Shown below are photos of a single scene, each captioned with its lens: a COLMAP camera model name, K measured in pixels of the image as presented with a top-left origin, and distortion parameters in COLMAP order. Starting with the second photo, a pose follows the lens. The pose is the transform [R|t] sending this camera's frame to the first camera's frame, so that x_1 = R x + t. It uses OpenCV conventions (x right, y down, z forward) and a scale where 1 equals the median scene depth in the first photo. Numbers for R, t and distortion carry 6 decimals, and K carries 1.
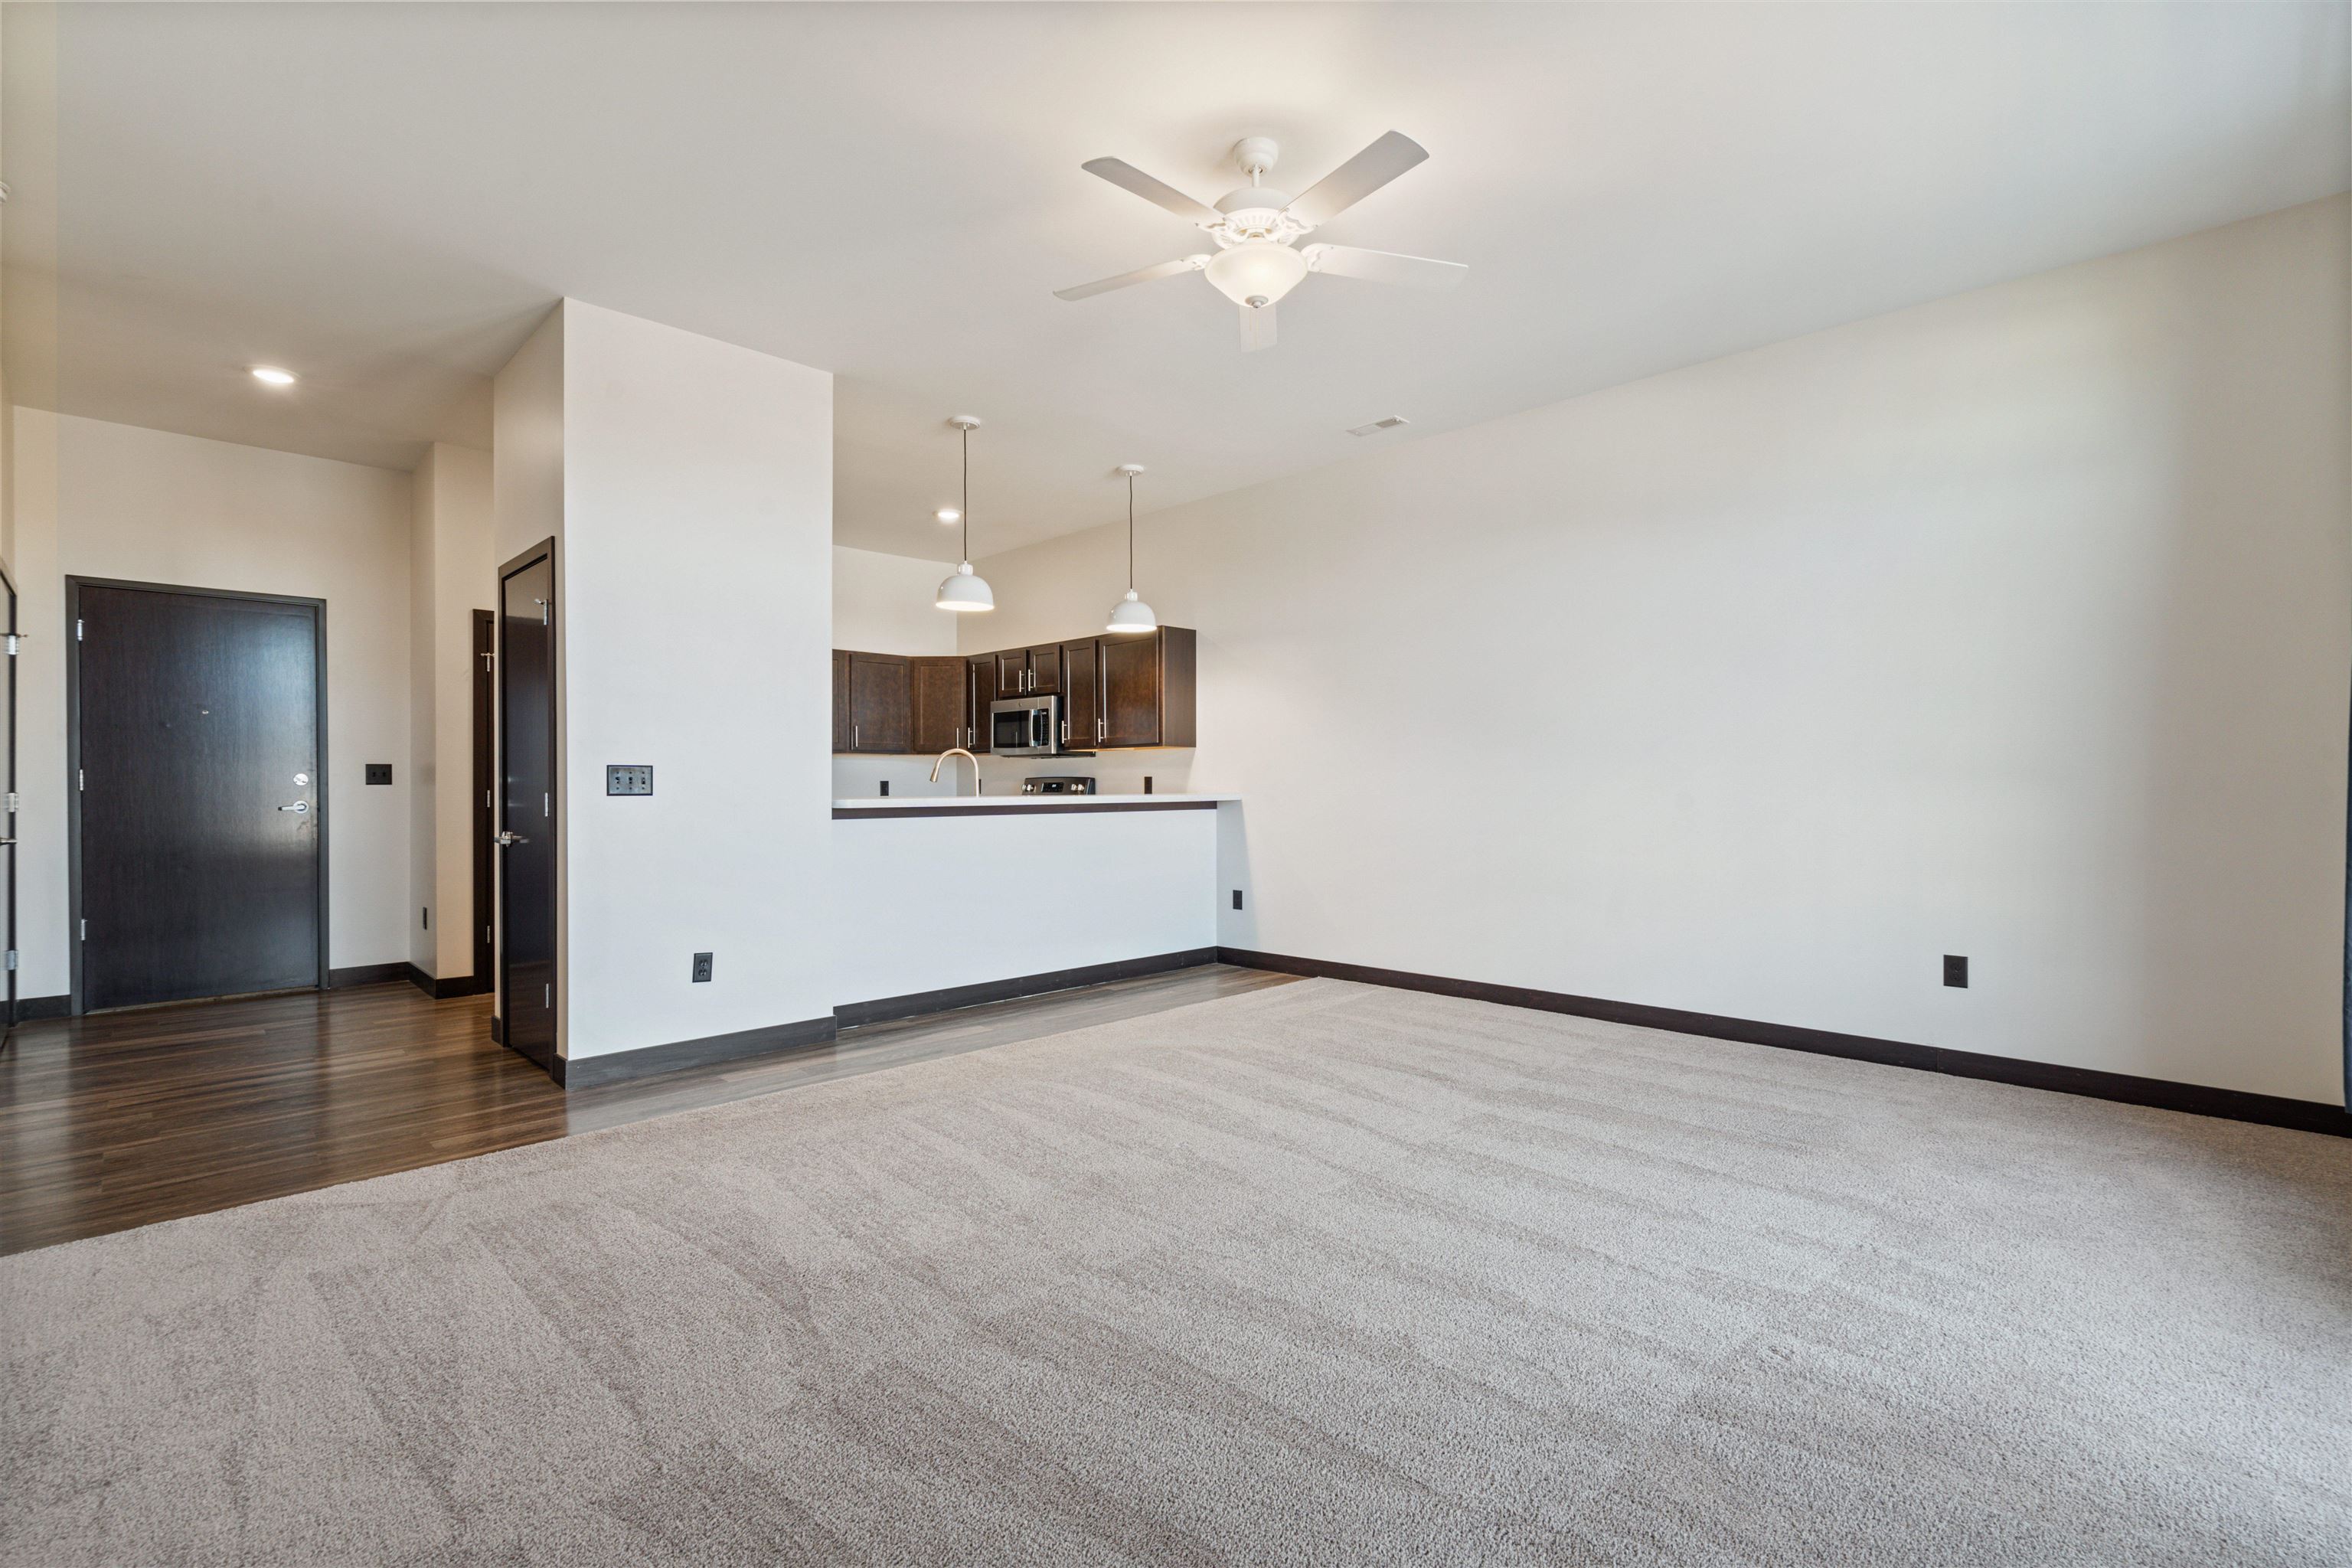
lens RADIAL K [[1079.2, 0, 1223.1], [0, 1079.2, 779.3], [0, 0, 1]] dist [-0.002337, -0.000486]
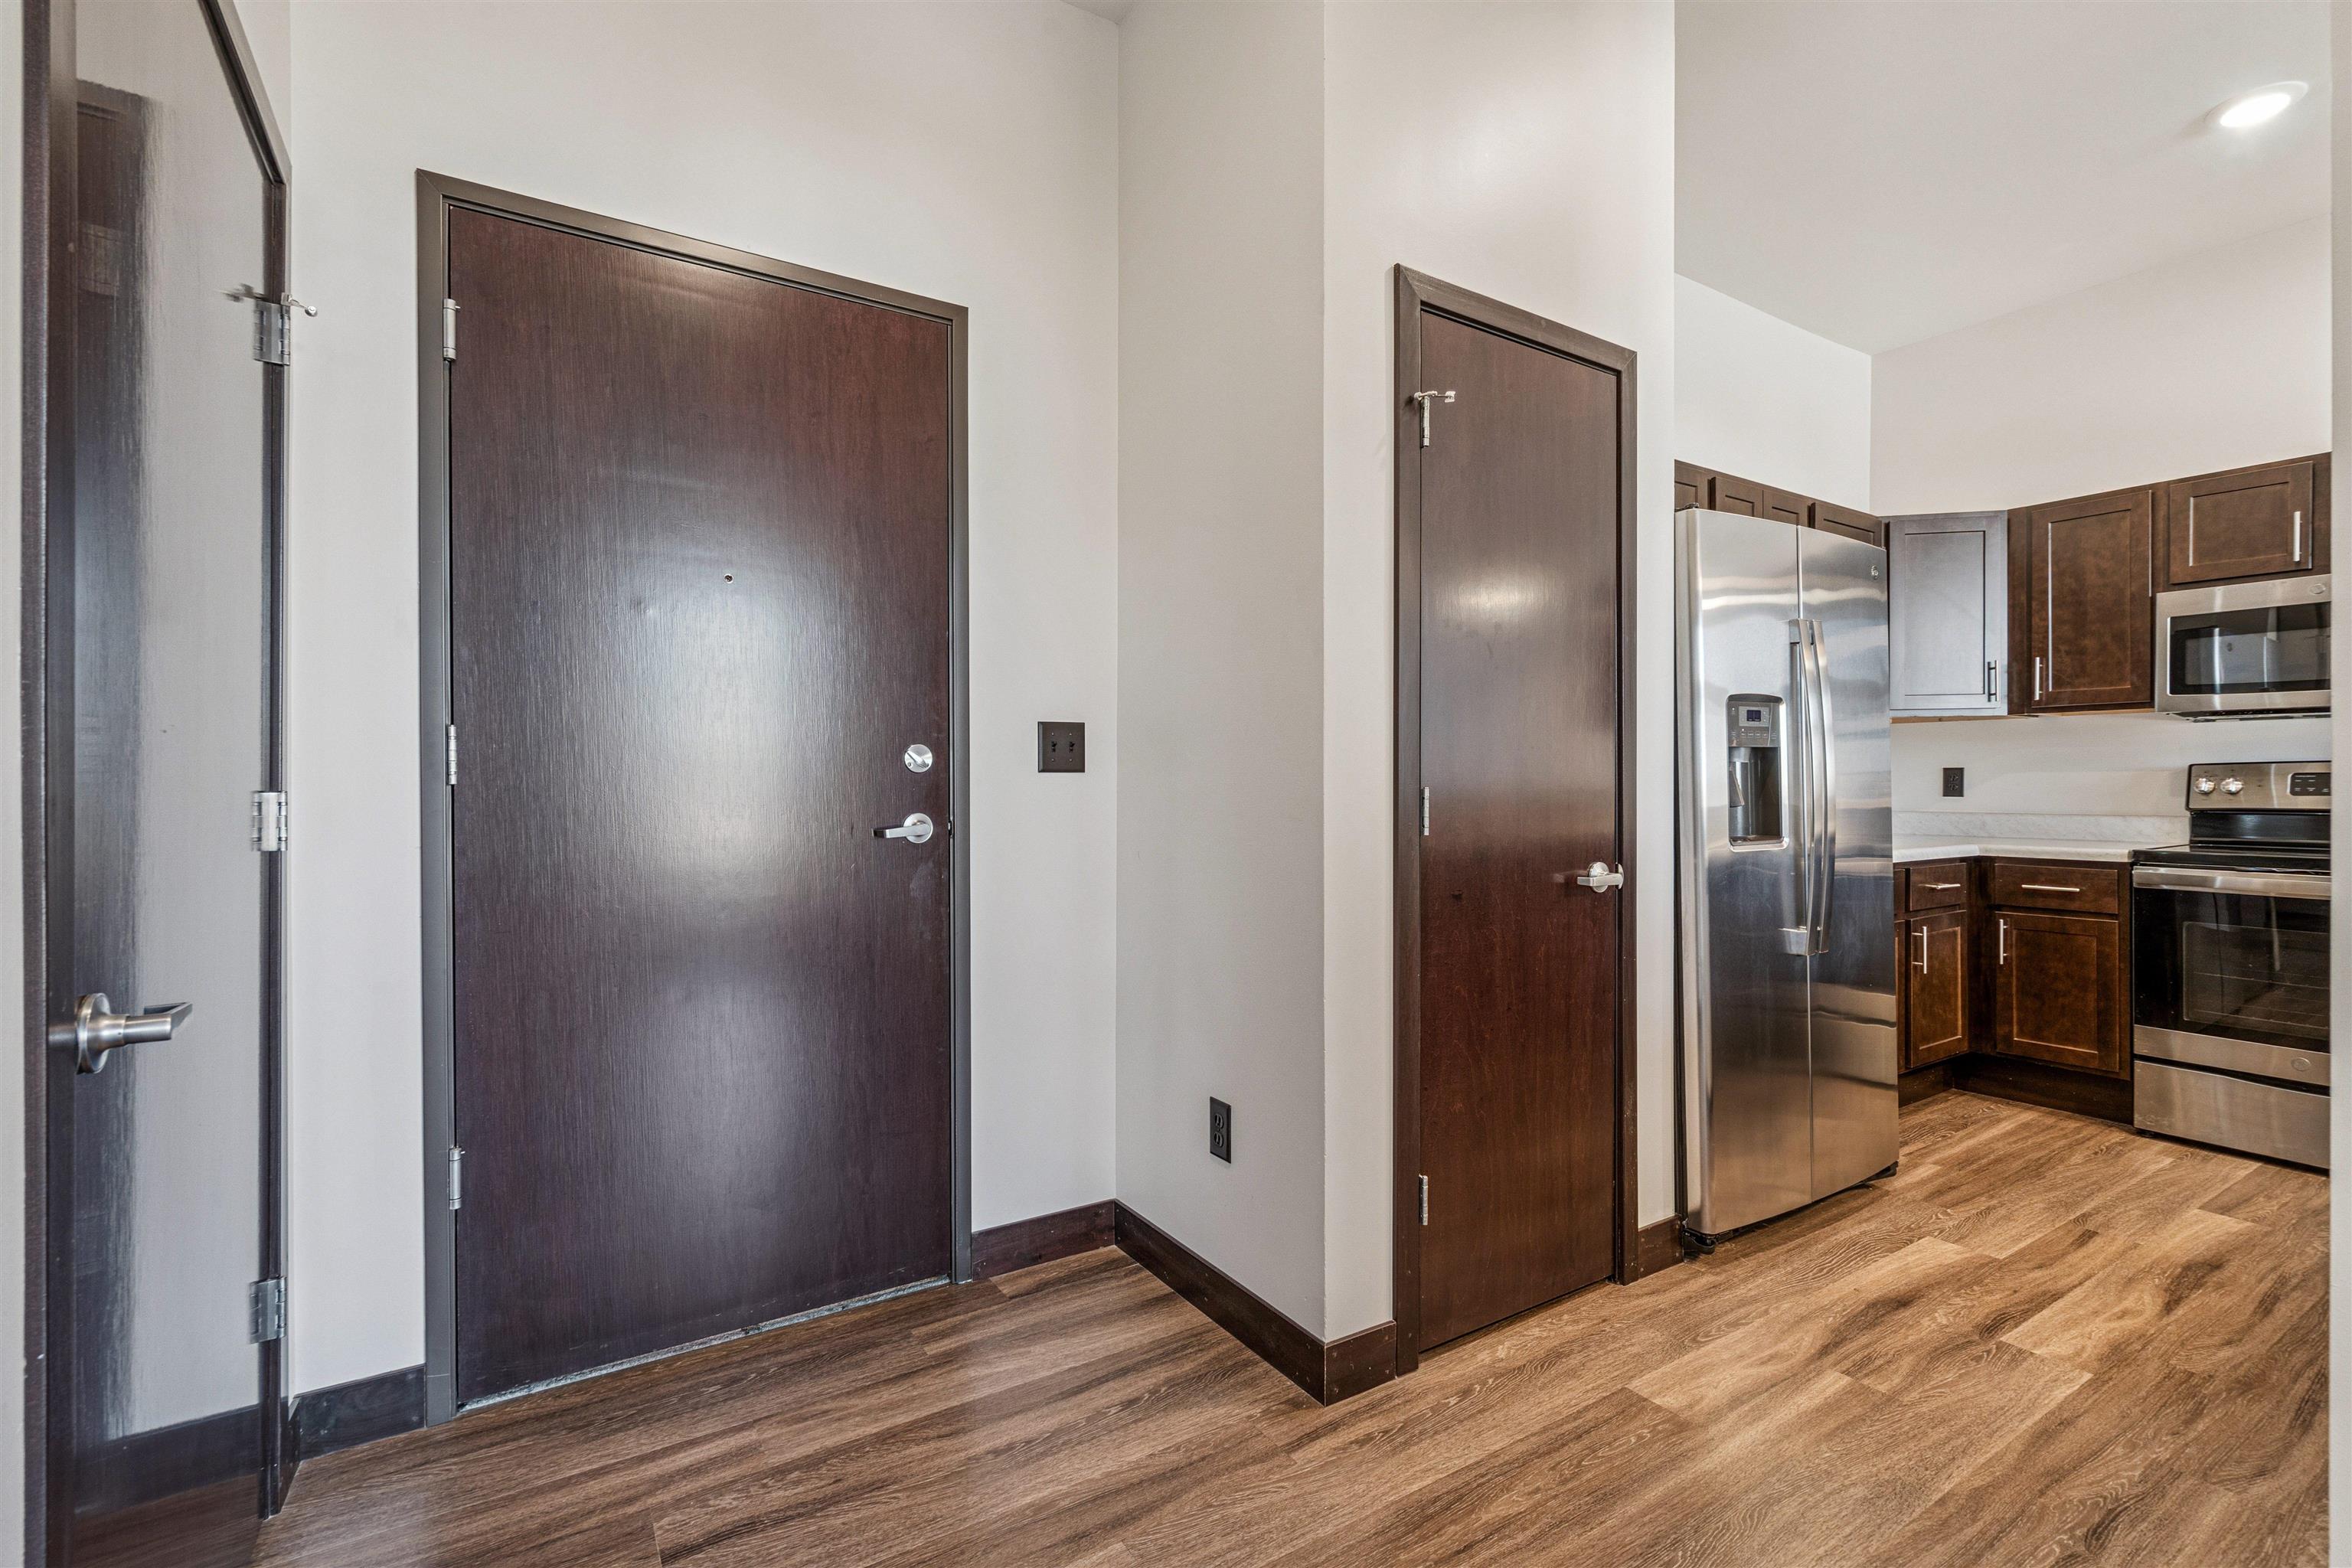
lens RADIAL K [[1079.0, 0, 1213.5], [0, 1079.0, 771.2], [0, 0, 1]] dist [-0.005137, -0.000509]
pose [[0.975948, 0.003471, -0.217976, -0.741653], [-0.003483, 0.999994, 0.000329, 0.004876], [0.217976, 0.000438, 0.975954, 0.710847]]
